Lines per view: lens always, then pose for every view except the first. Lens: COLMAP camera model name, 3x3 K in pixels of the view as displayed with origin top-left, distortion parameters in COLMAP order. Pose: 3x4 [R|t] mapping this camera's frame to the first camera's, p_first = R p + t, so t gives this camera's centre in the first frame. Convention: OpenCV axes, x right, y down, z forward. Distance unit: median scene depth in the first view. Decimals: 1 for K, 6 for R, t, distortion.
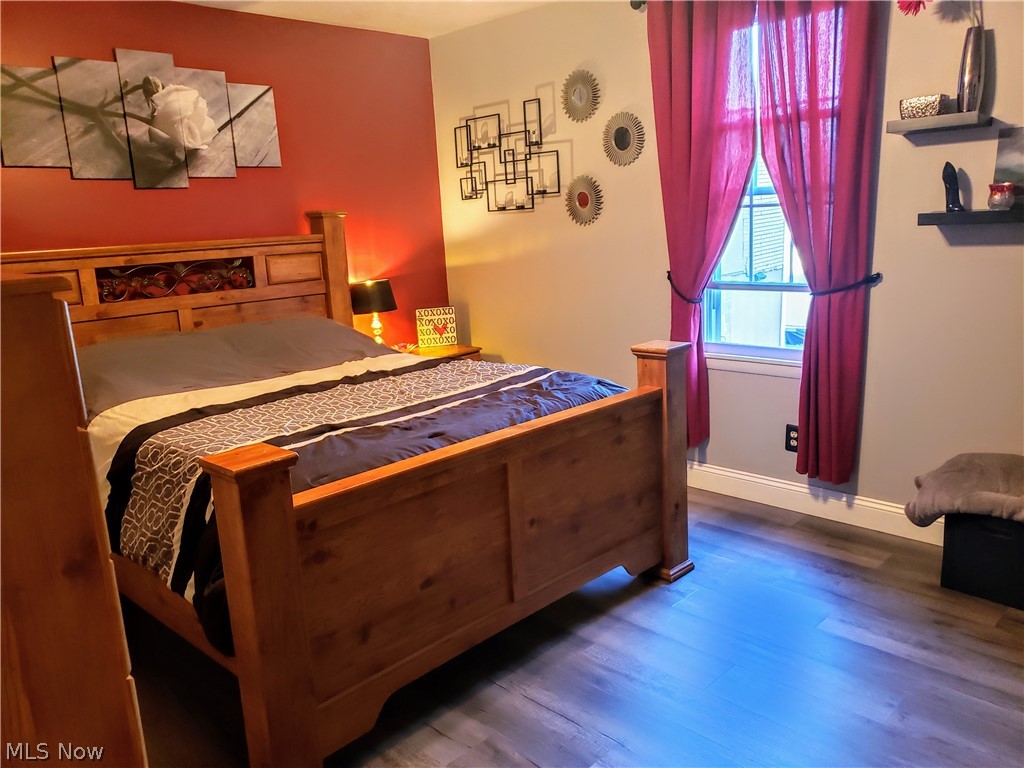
lens RADIAL K [[795.6, 0, 514.7], [0, 795.6, 383.4], [0, 0, 1]] dist [-0.013395, 0.009415]
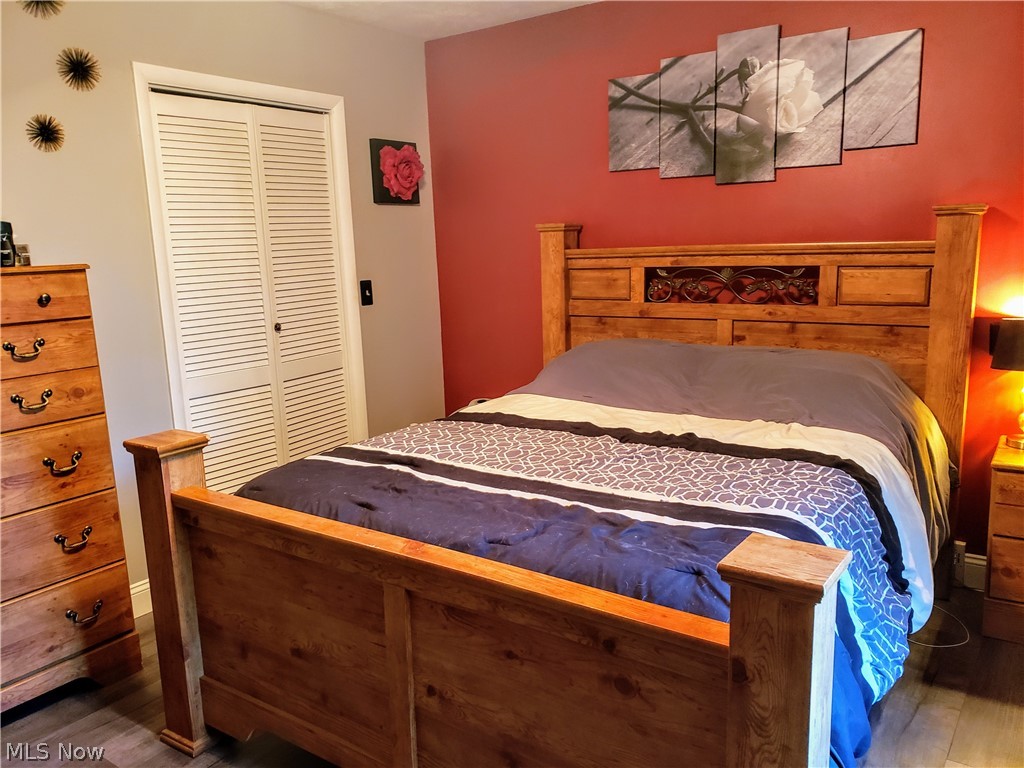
lens RADIAL K [[795.6, 0, 513.9], [0, 795.6, 385.7], [0, 0, 1]] dist [-0.013395, 0.009415]
pose [[0.150788, 0.215667, -0.964754, 0.441651], [-0.179960, 0.965594, 0.187728, -0.151443], [0.972048, 0.145310, 0.184411, 0.635760]]
